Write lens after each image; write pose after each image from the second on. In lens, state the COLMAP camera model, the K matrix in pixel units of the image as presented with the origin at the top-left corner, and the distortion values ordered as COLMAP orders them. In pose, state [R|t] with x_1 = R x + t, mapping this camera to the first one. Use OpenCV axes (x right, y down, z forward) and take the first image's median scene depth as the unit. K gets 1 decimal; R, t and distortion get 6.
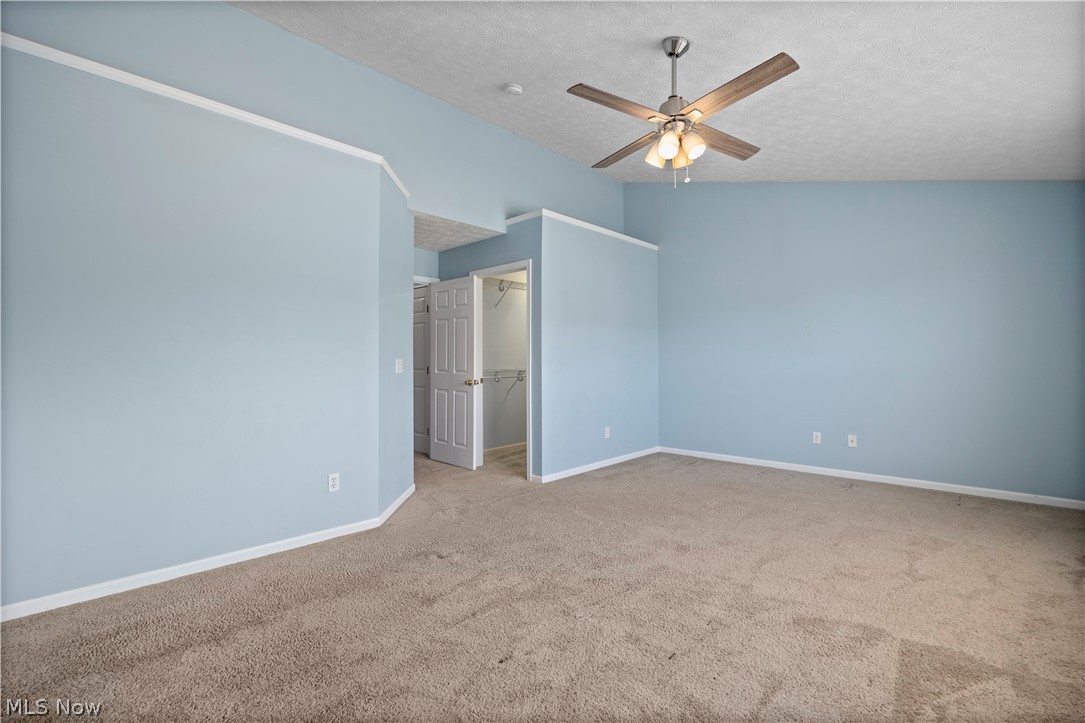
lens RADIAL K [[479.7, 0, 543.8], [0, 479.7, 363.1], [0, 0, 1]] dist [-0.002254, -0.000955]
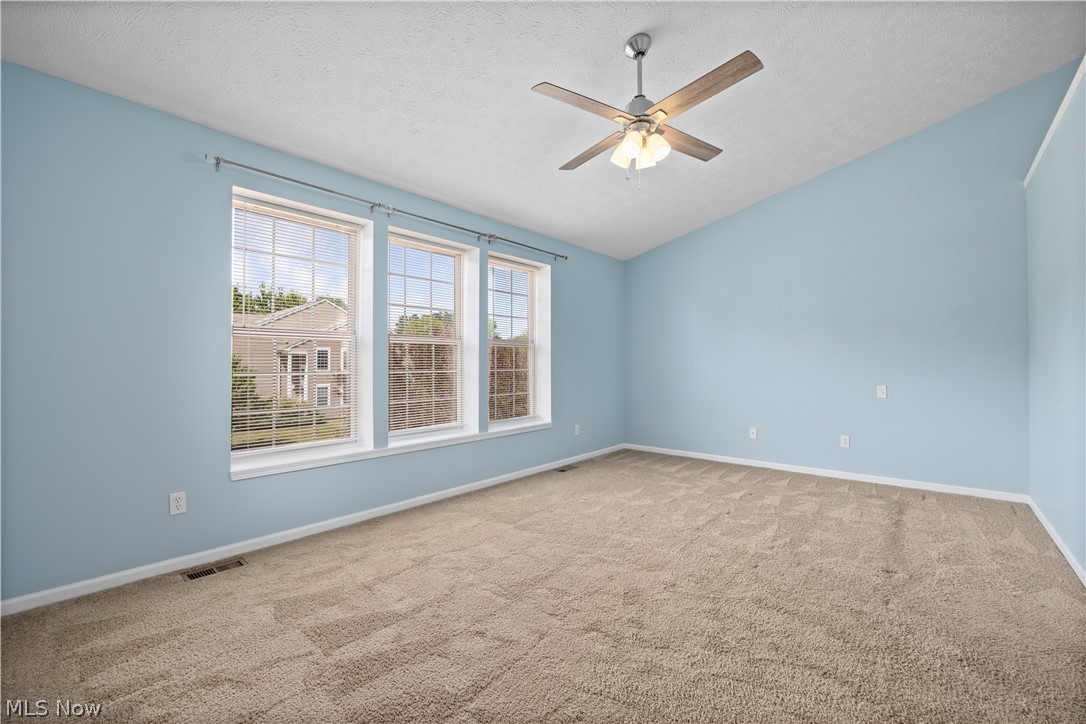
lens RADIAL K [[456.8, 0, 540.1], [0, 456.8, 358.3], [0, 0, 1]] dist [-0.016427, -0.000071]
pose [[-0.998634, -0.004199, -0.052075, 0.589565], [-0.003319, 0.999851, -0.016964, 0.009169], [0.052138, -0.016768, -0.998499, 2.129515]]
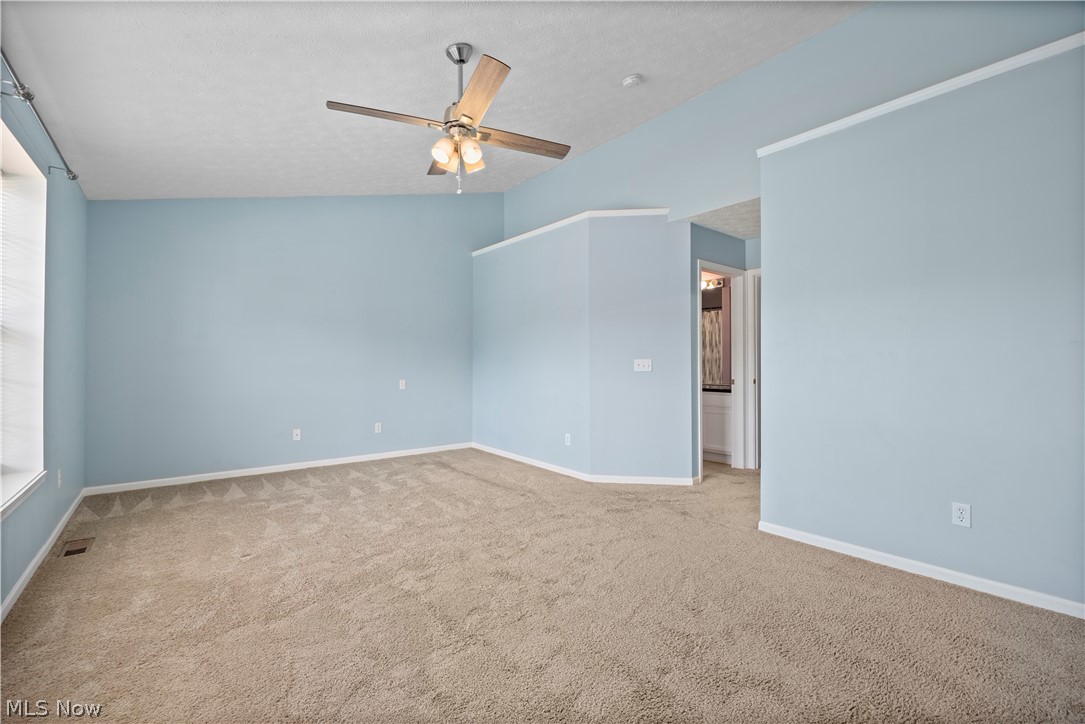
lens RADIAL K [[456.4, 0, 543.9], [0, 456.4, 361.2], [0, 0, 1]] dist [-0.016427, -0.000071]
pose [[-0.119173, -0.005654, -0.992857, 1.345543], [-0.000797, 0.999984, -0.005599, 0.000286], [0.992873, 0.000124, -0.119176, 1.427710]]
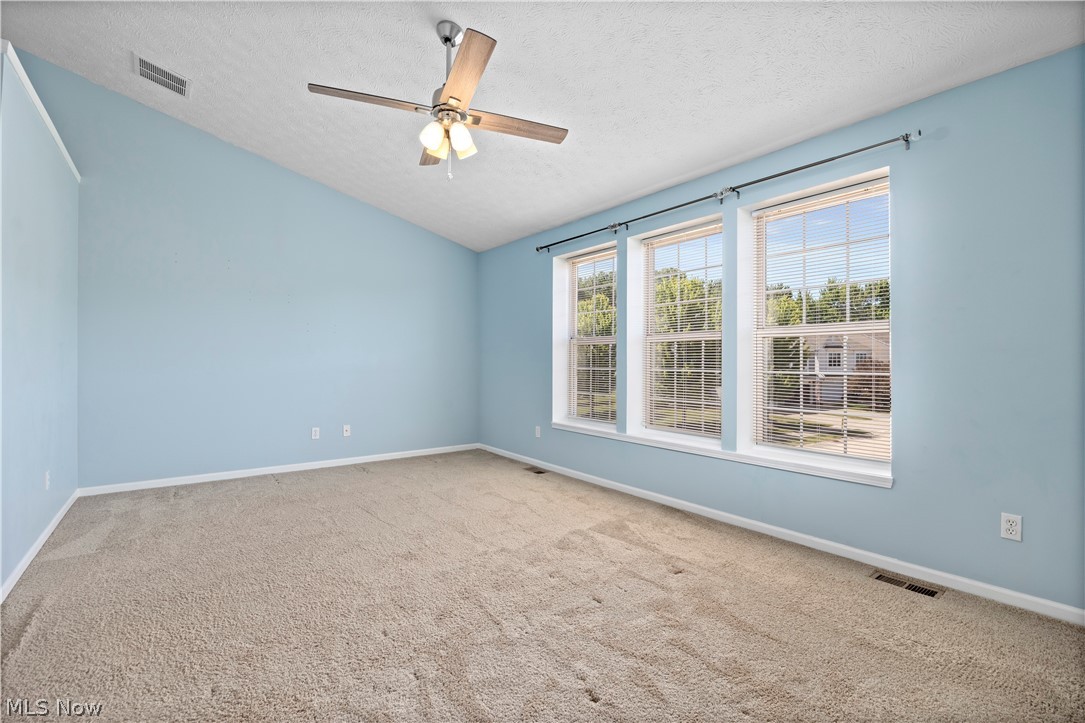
lens RADIAL K [[479.7, 0, 543.7], [0, 479.7, 364.6], [0, 0, 1]] dist [-0.002254, -0.000955]
pose [[0.158786, -0.001979, 0.987311, -0.725402], [-0.004634, 0.999985, 0.002749, 0.008151], [-0.987302, -0.005012, 0.158774, 0.719840]]
